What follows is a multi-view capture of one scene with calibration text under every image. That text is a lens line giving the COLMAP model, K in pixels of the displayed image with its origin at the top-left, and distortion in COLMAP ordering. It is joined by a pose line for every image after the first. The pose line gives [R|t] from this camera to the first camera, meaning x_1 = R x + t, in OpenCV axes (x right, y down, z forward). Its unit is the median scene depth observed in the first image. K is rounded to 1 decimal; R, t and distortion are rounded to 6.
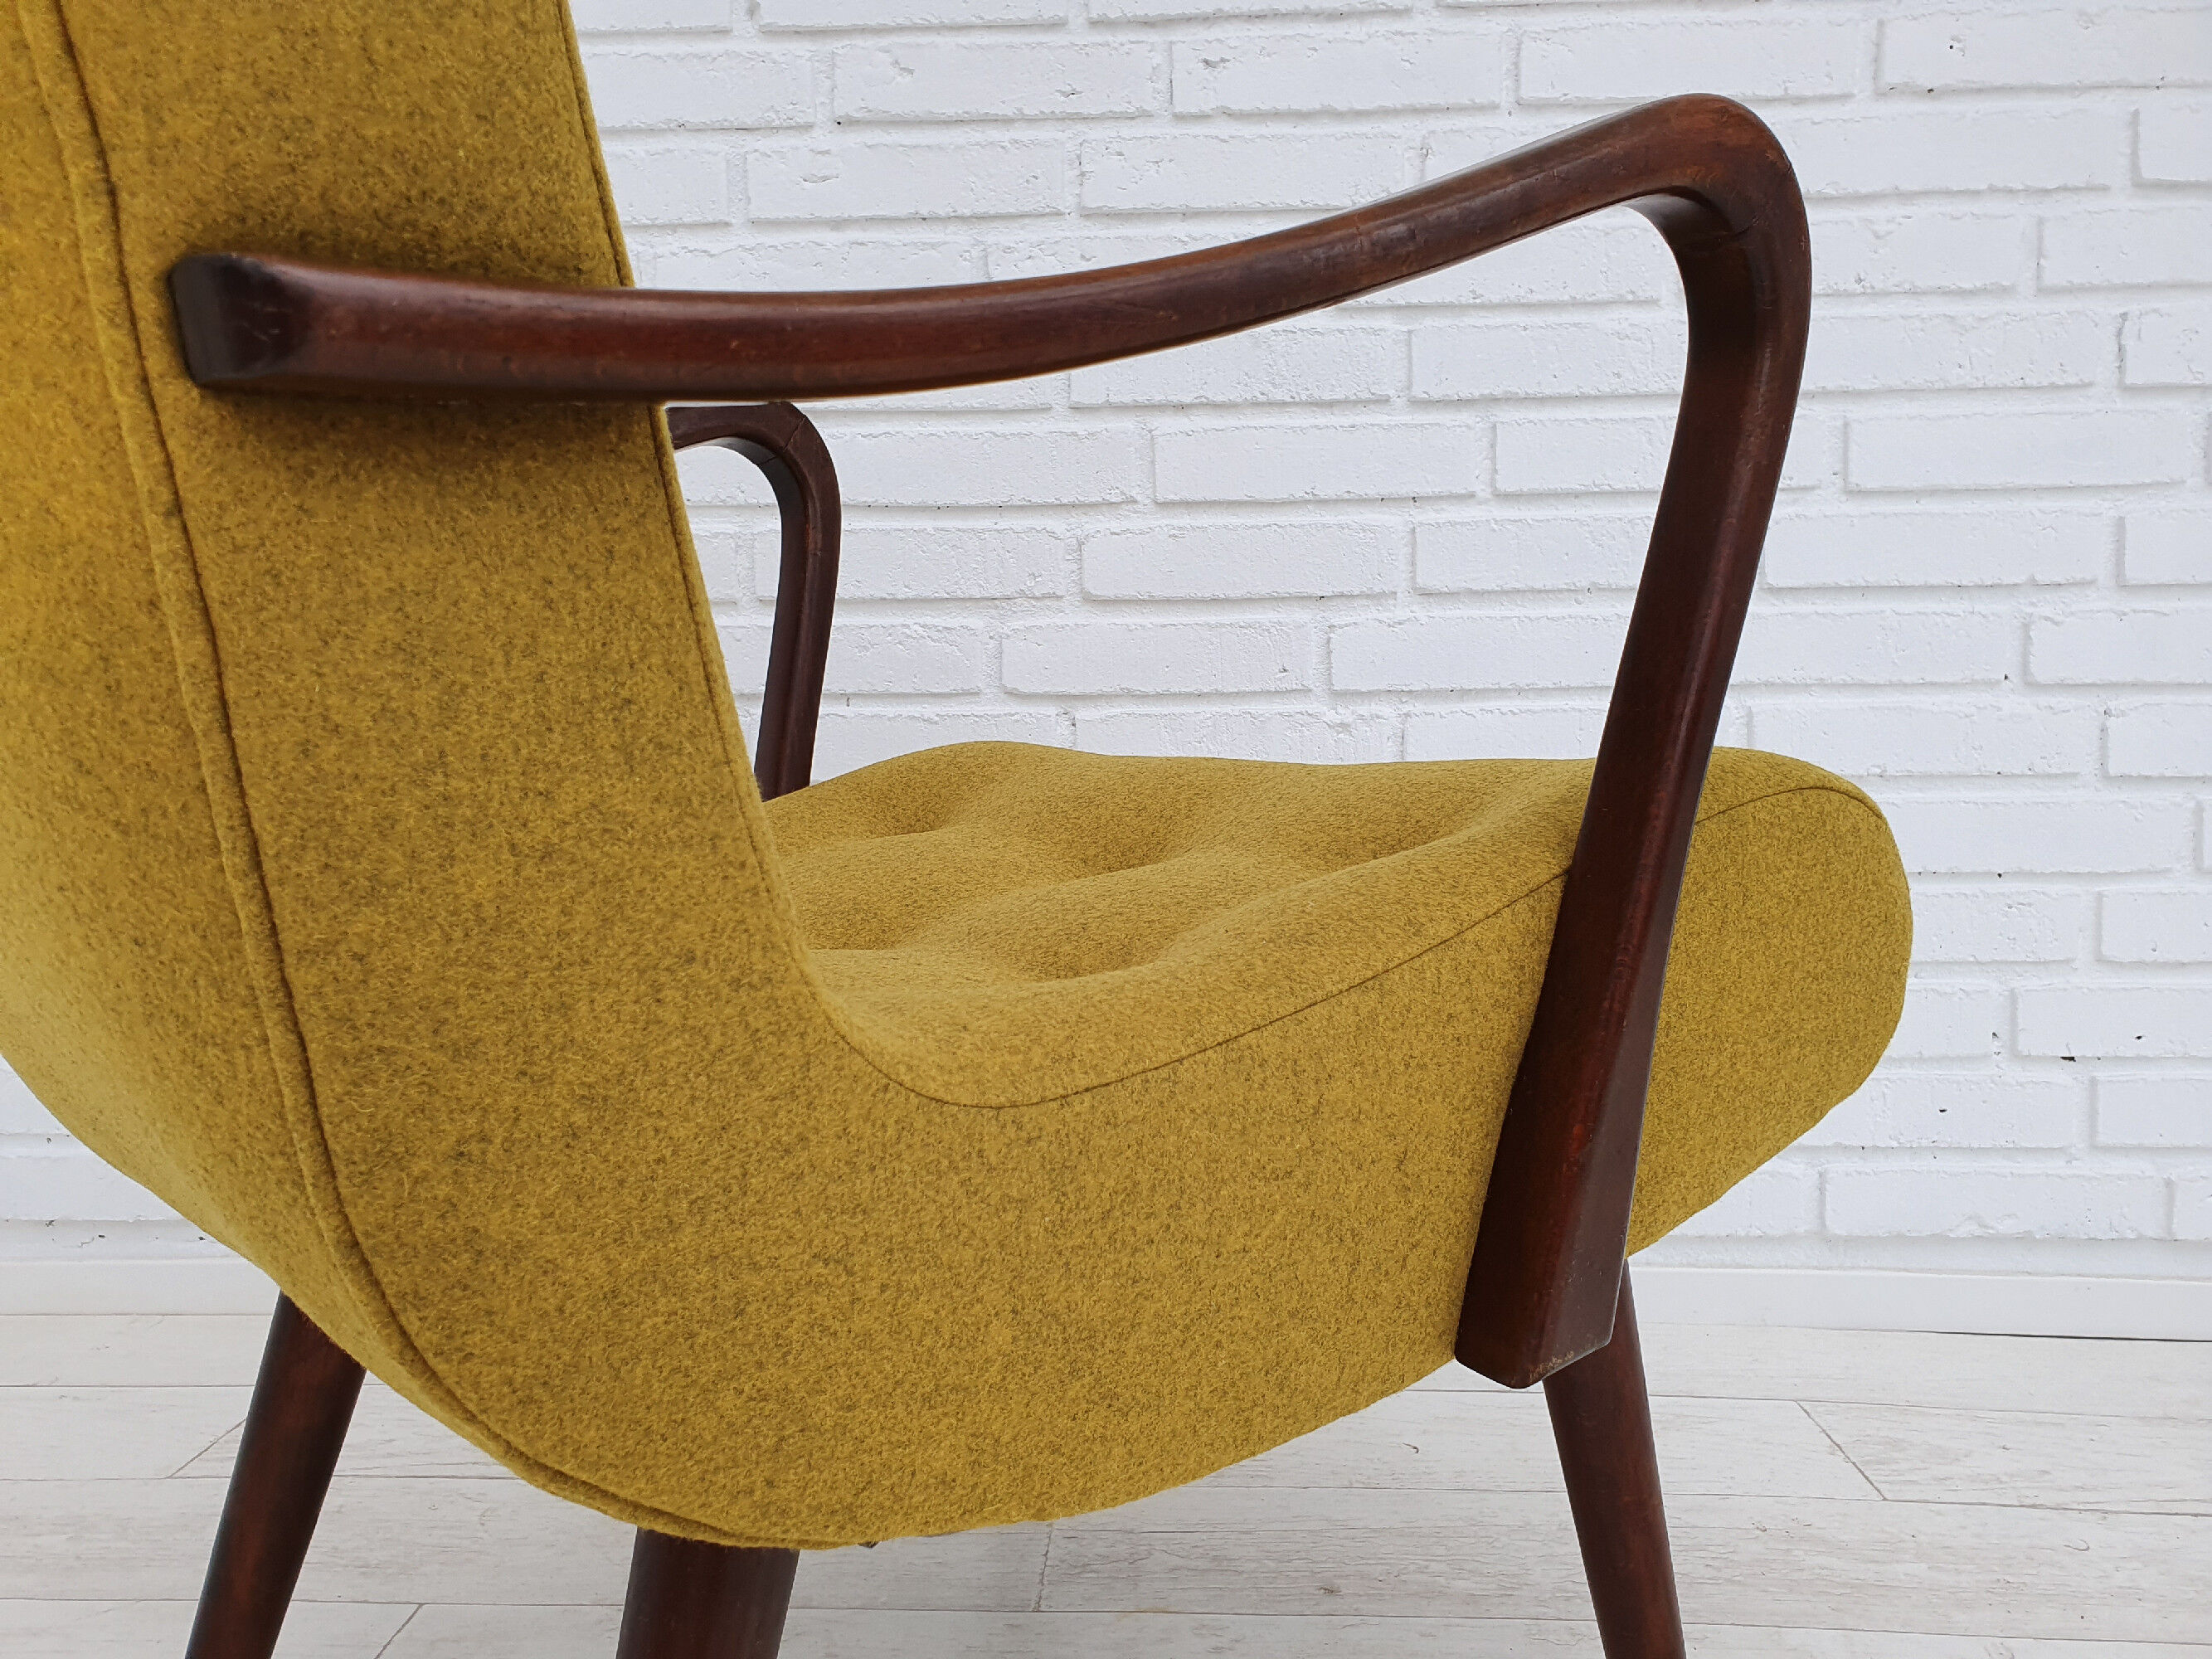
lens RADIAL K [[1726.2, 0, 1086.7], [0, 1726.2, 850.7], [0, 0, 1]] dist [-0.013825, 0.046524]
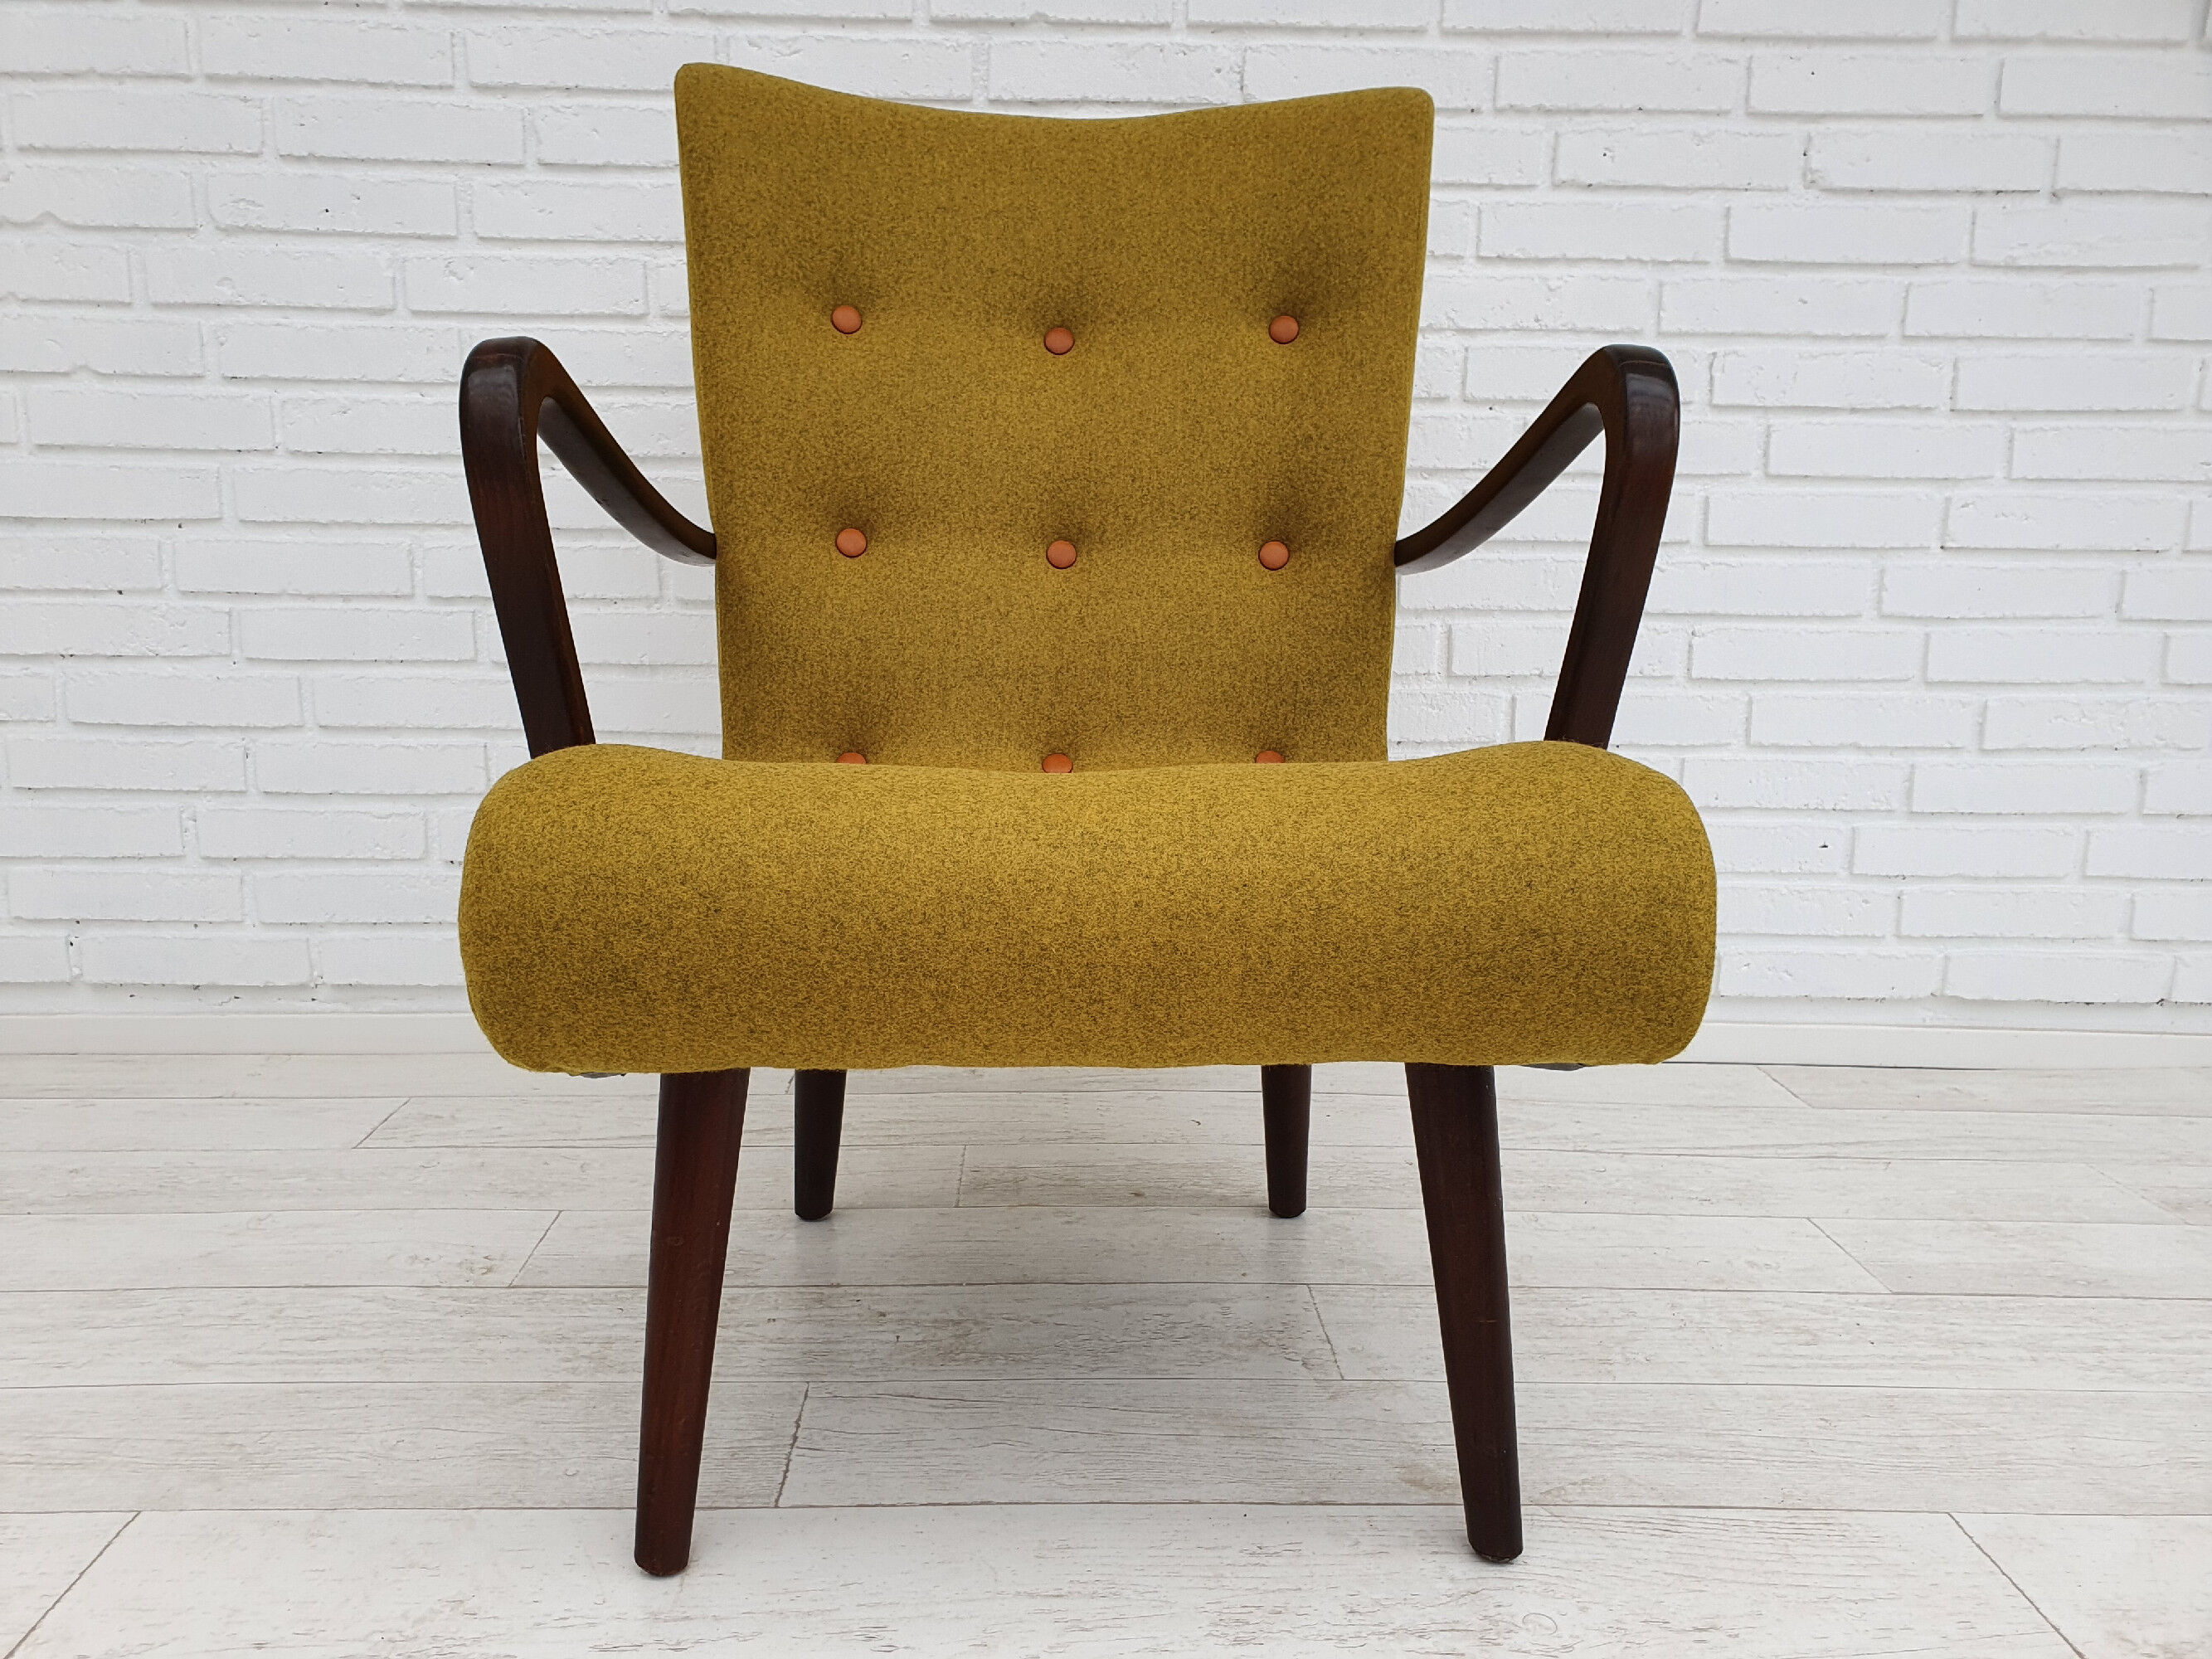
lens RADIAL K [[1726.2, 0, 1084.8], [0, 1726.2, 865.2], [0, 0, 1]] dist [-0.013825, 0.046524]
pose [[0.996381, 0.006159, 0.084777, -0.034082], [-0.015582, 0.993706, 0.110933, -0.039974], [-0.083560, -0.111852, 0.990205, -0.399908]]
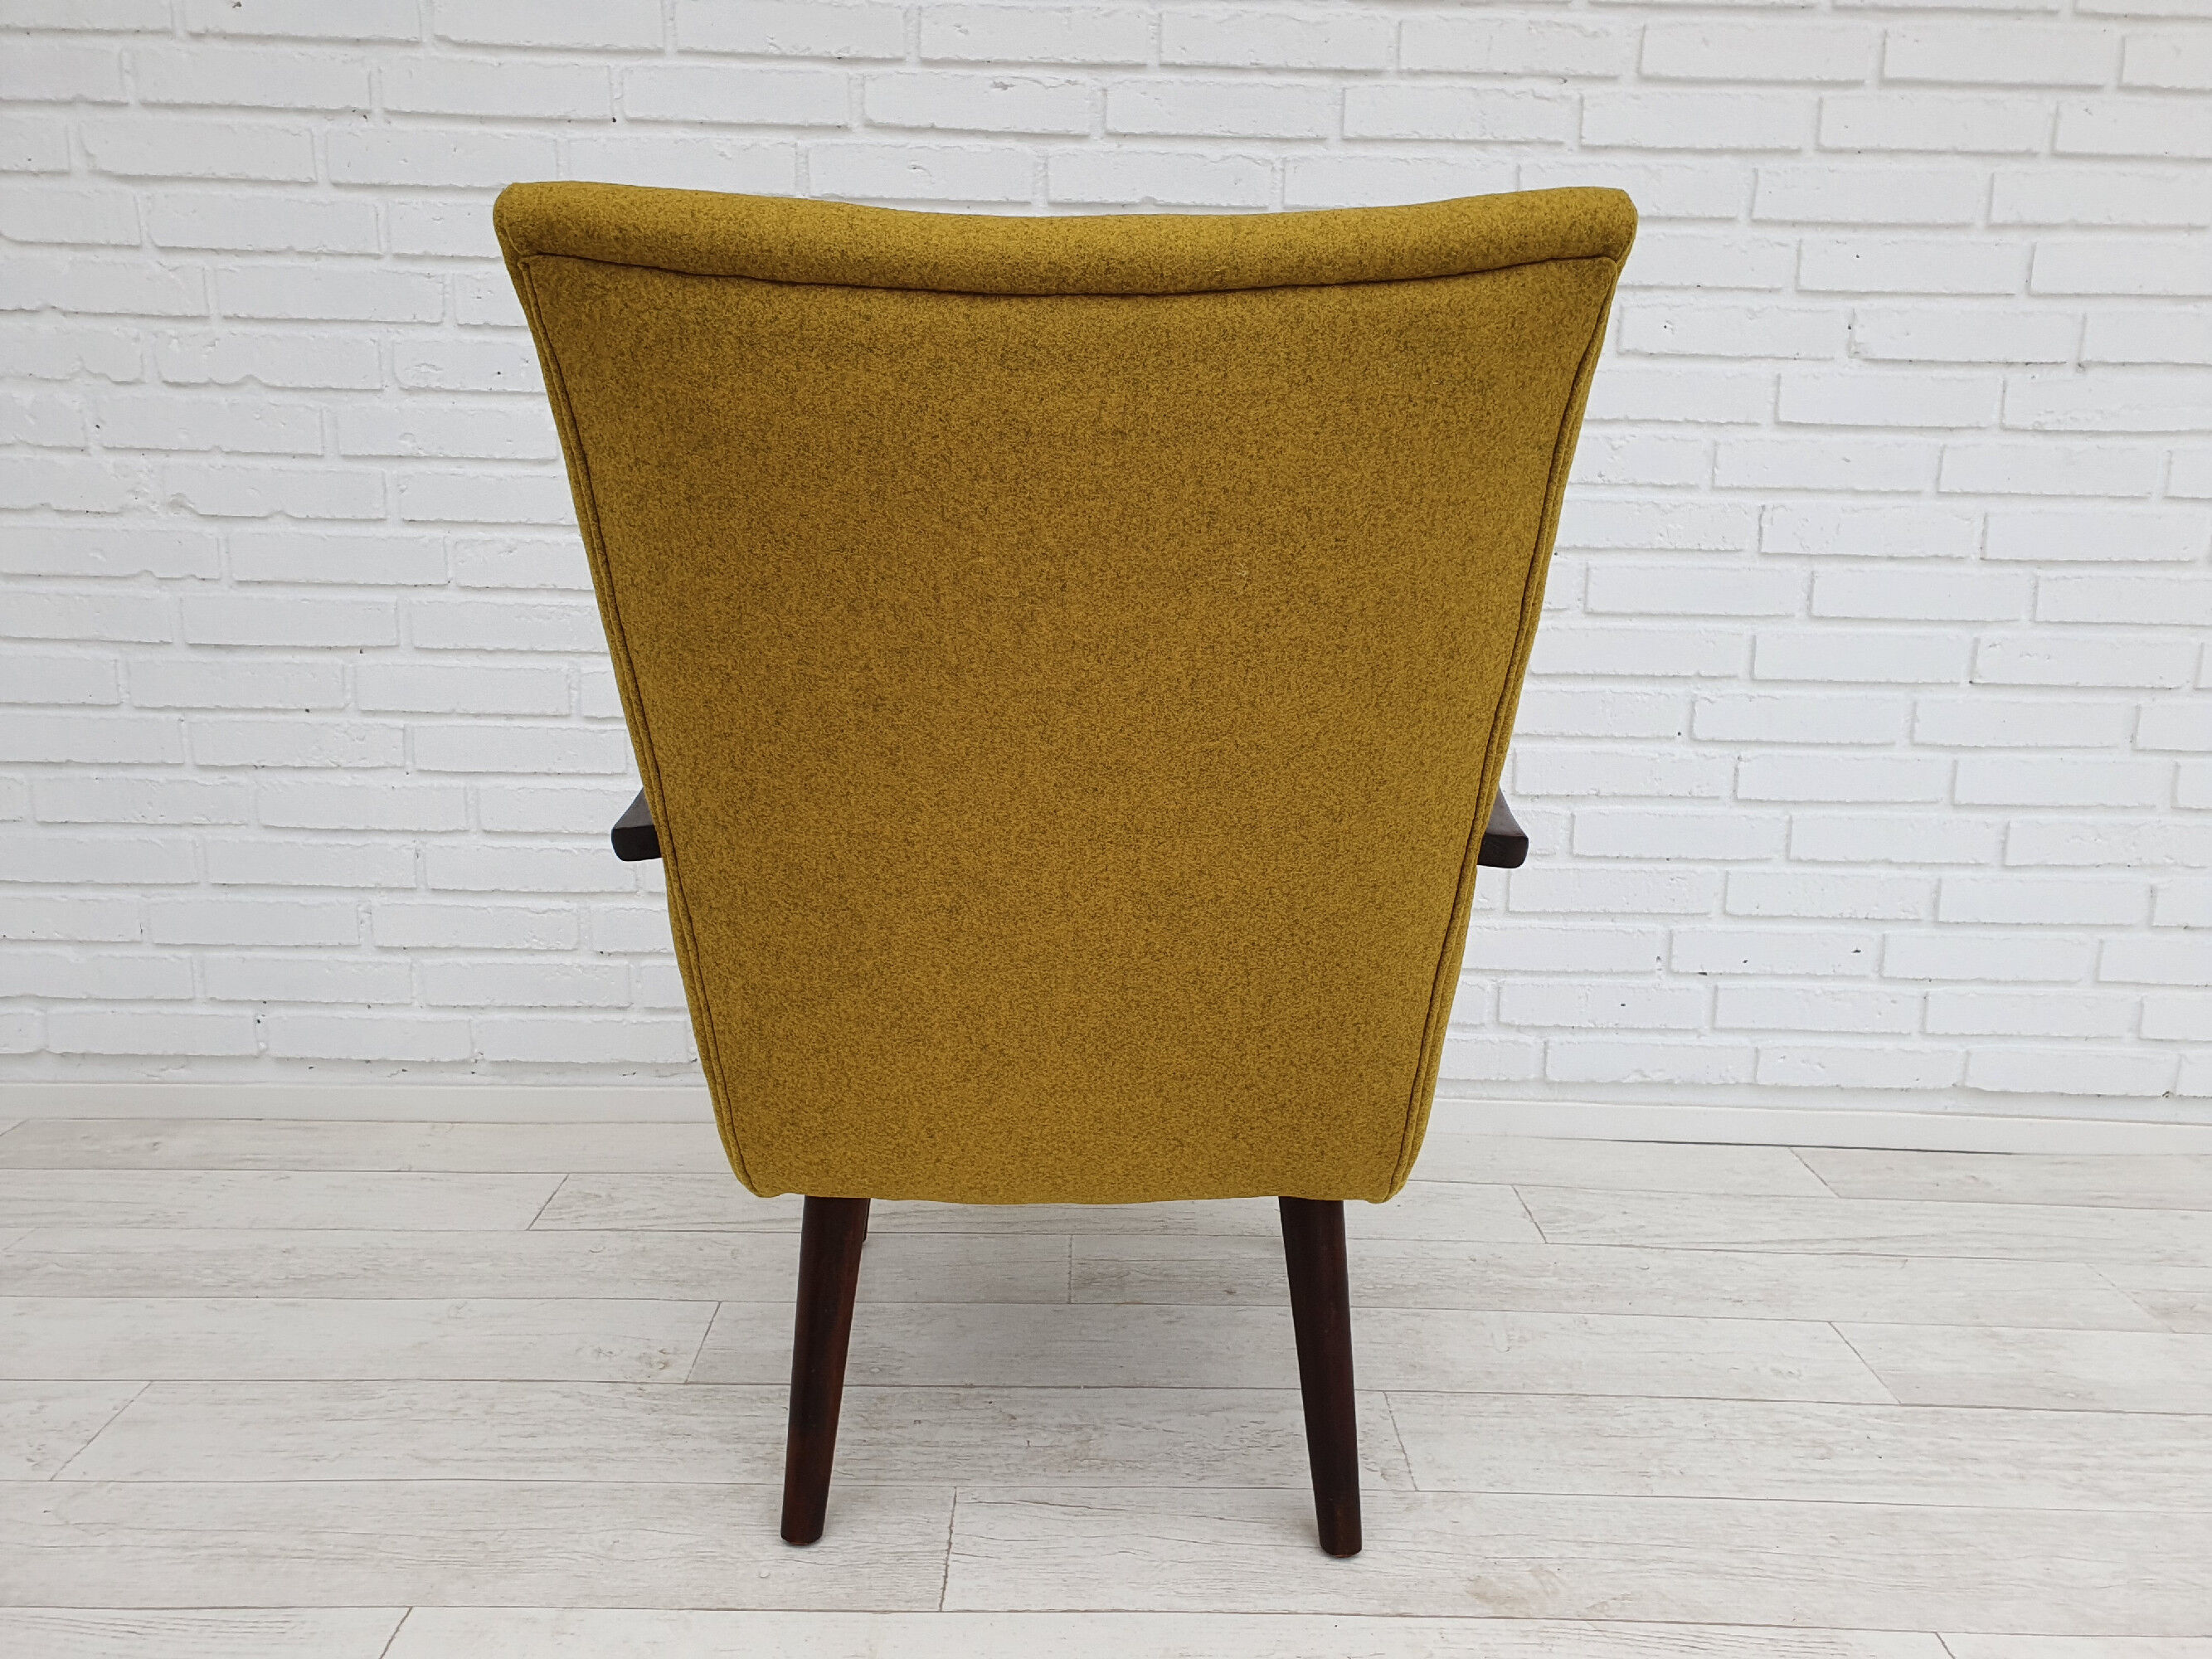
lens RADIAL K [[1726.2, 0, 1109.9], [0, 1726.2, 844.1], [0, 0, 1]] dist [-0.013825, 0.046524]
pose [[0.997321, 0.015651, 0.071462, -0.087675], [-0.025257, 0.990445, 0.135573, -0.201042], [-0.068657, -0.137014, 0.988187, -0.514514]]
